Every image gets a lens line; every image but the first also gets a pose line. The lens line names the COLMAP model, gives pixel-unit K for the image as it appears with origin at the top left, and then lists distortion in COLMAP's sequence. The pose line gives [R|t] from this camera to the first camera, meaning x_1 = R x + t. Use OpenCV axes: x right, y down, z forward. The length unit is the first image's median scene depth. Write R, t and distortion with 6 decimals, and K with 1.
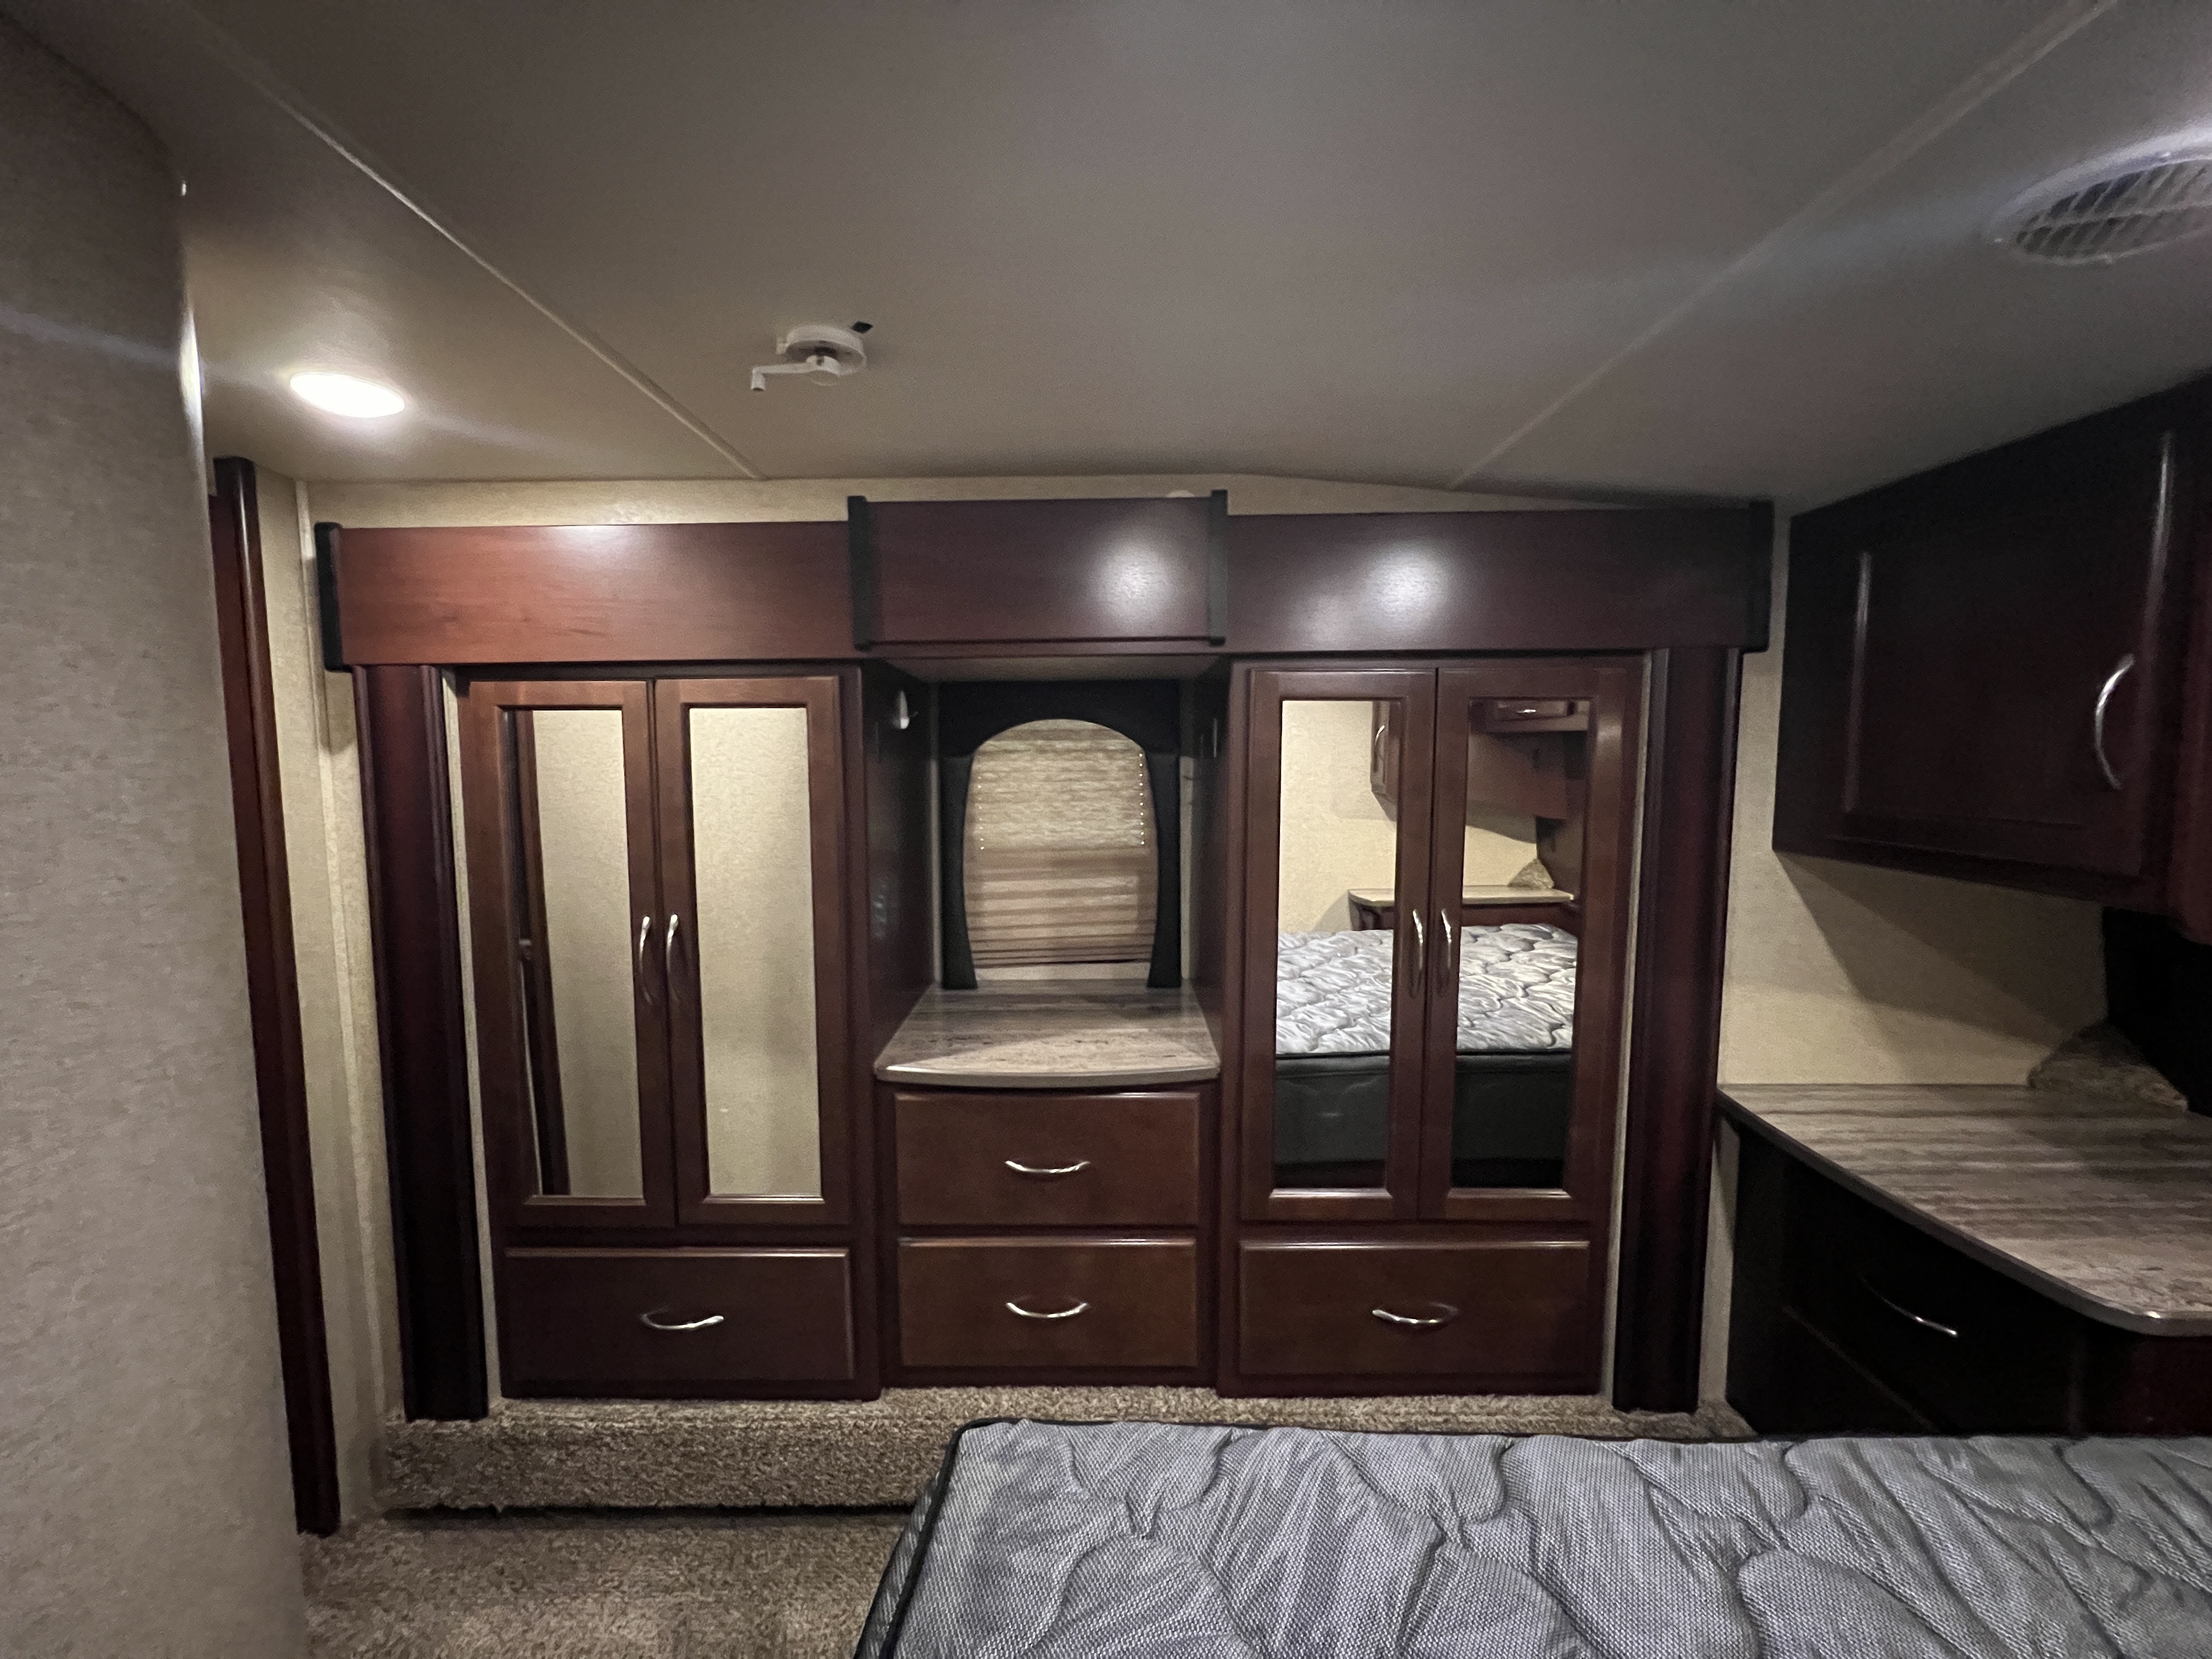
lens RADIAL K [[891.3, 0, 1104.9], [0, 891.3, 829.7], [0, 0, 1]] dist [-0.001771, -0.000398]
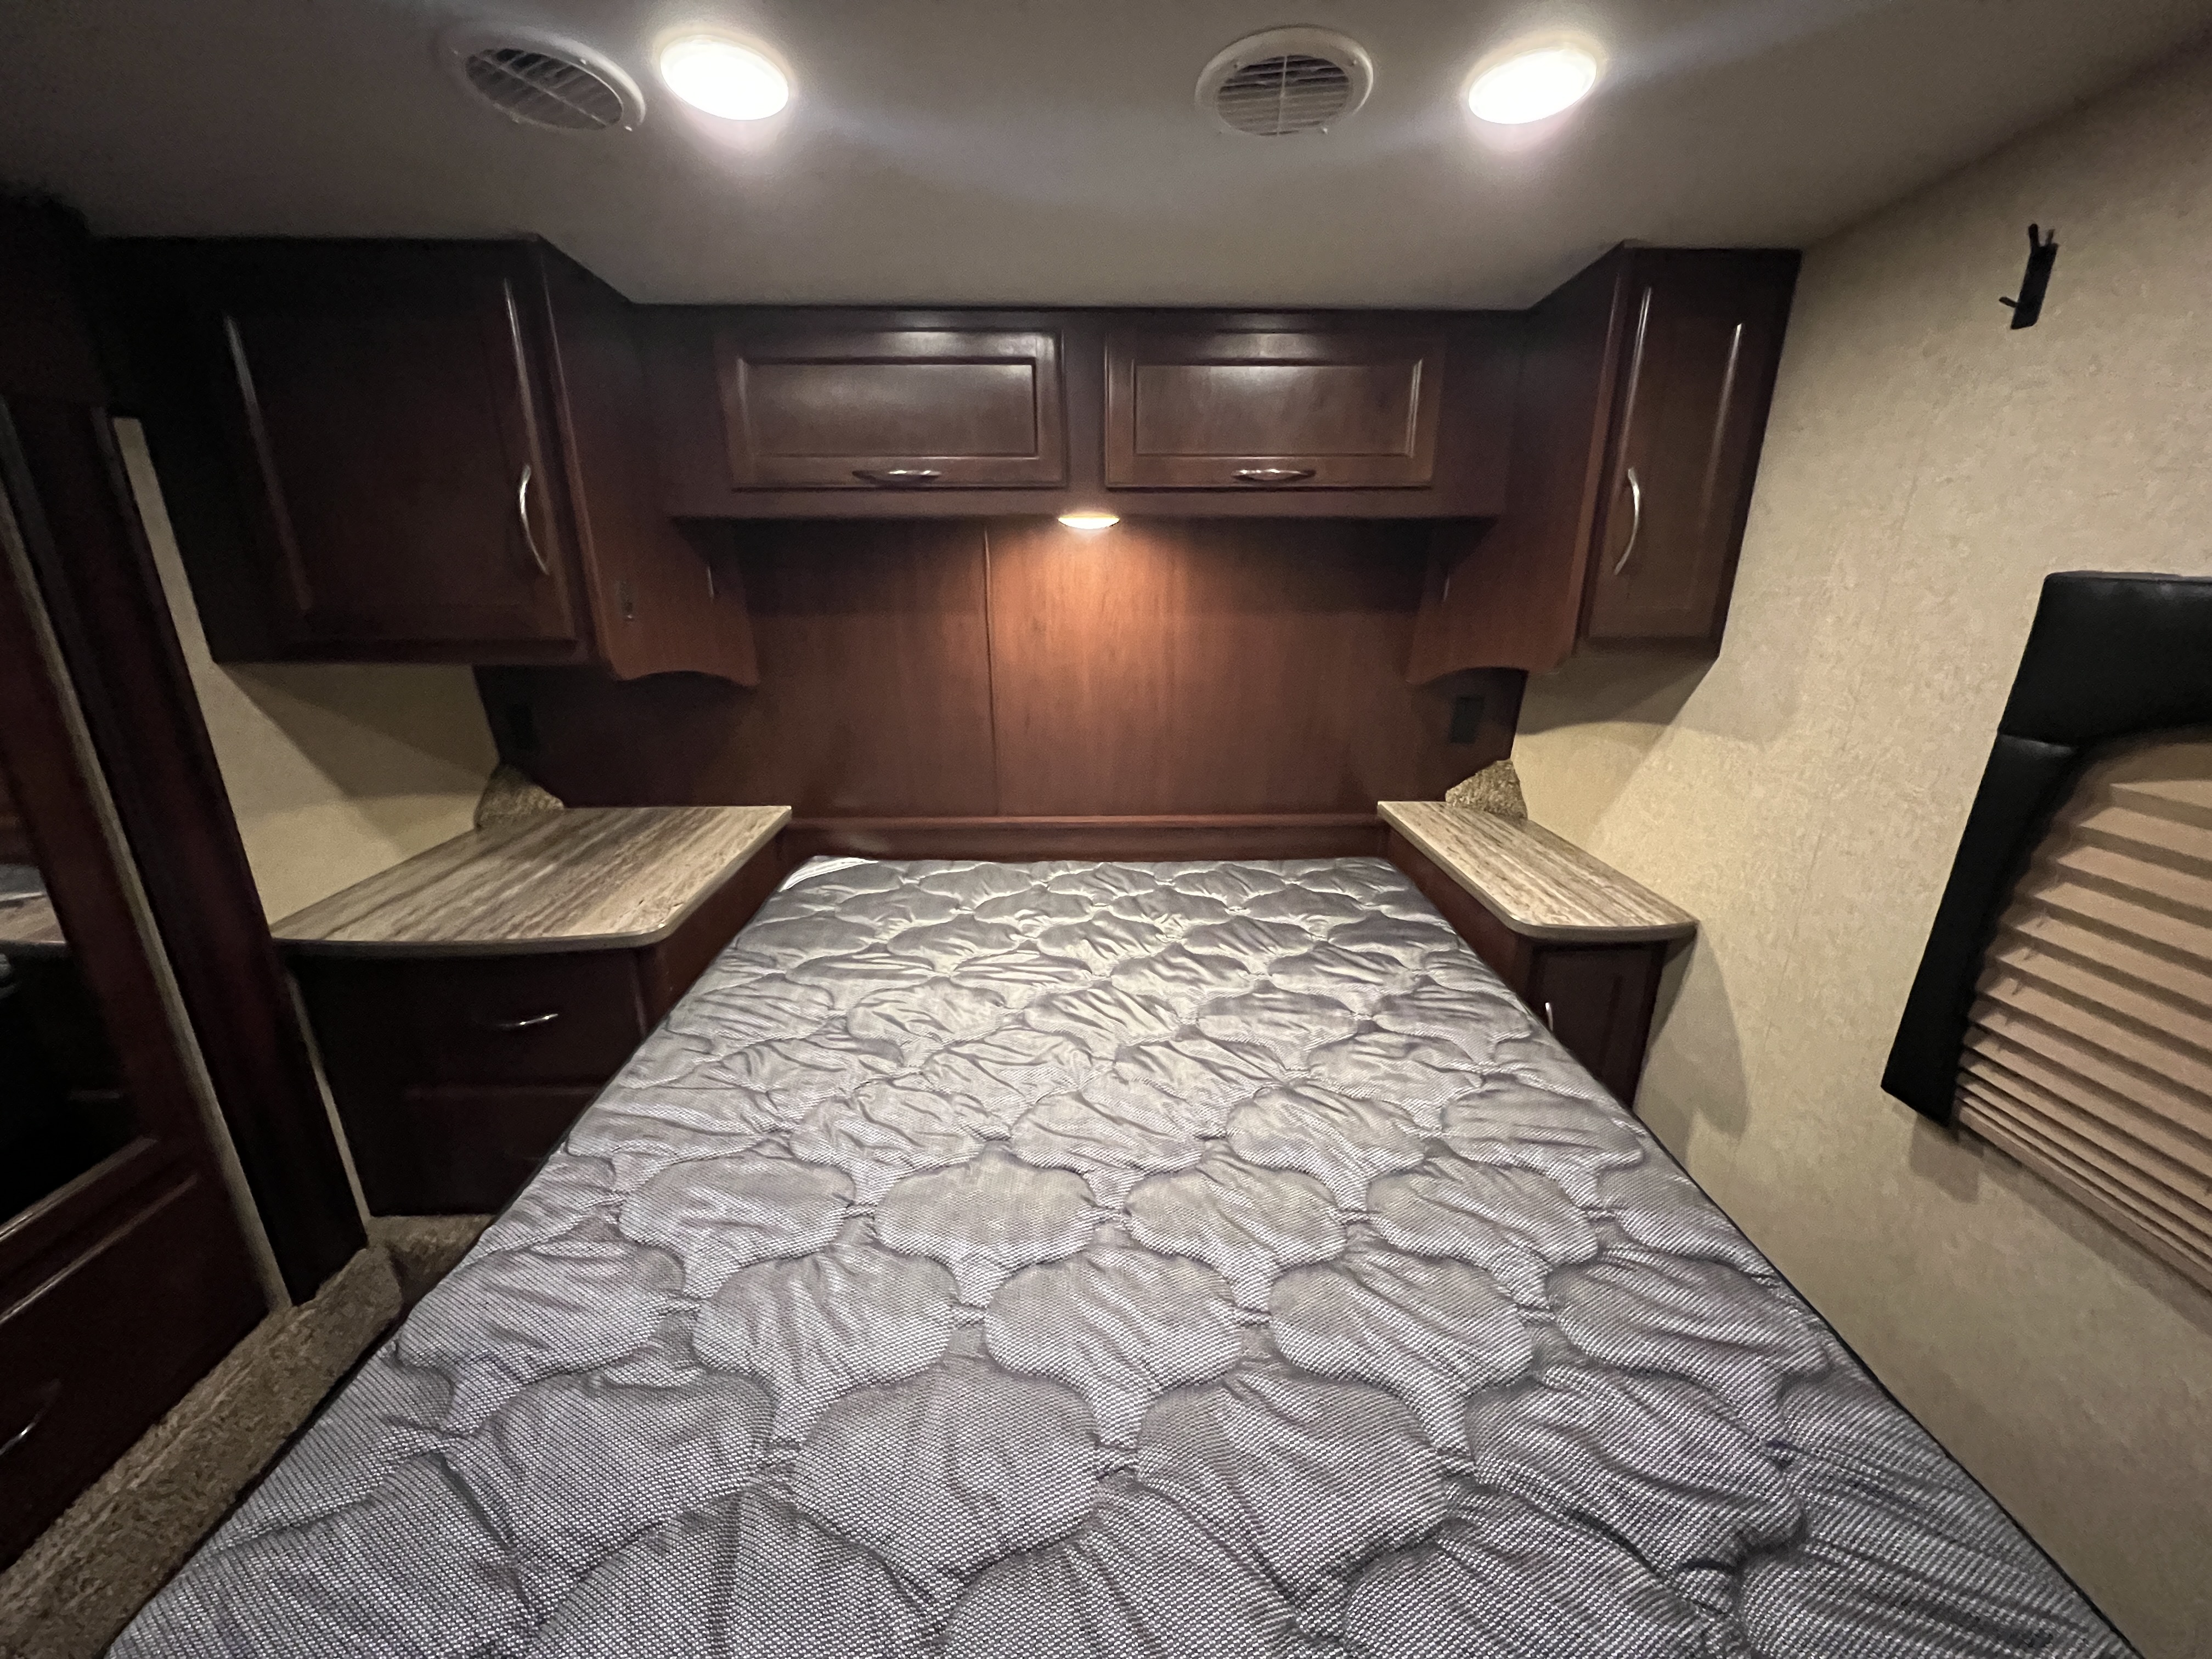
lens RADIAL K [[872.5, 0, 1104.6], [0, 872.5, 818.7], [0, 0, 1]] dist [-0.000042, 0.000002]
pose [[-0.027137, -0.300027, 0.953545, -0.153959], [0.095173, 0.948787, 0.301238, -0.008065], [-0.995091, 0.098926, 0.002807, 0.143760]]
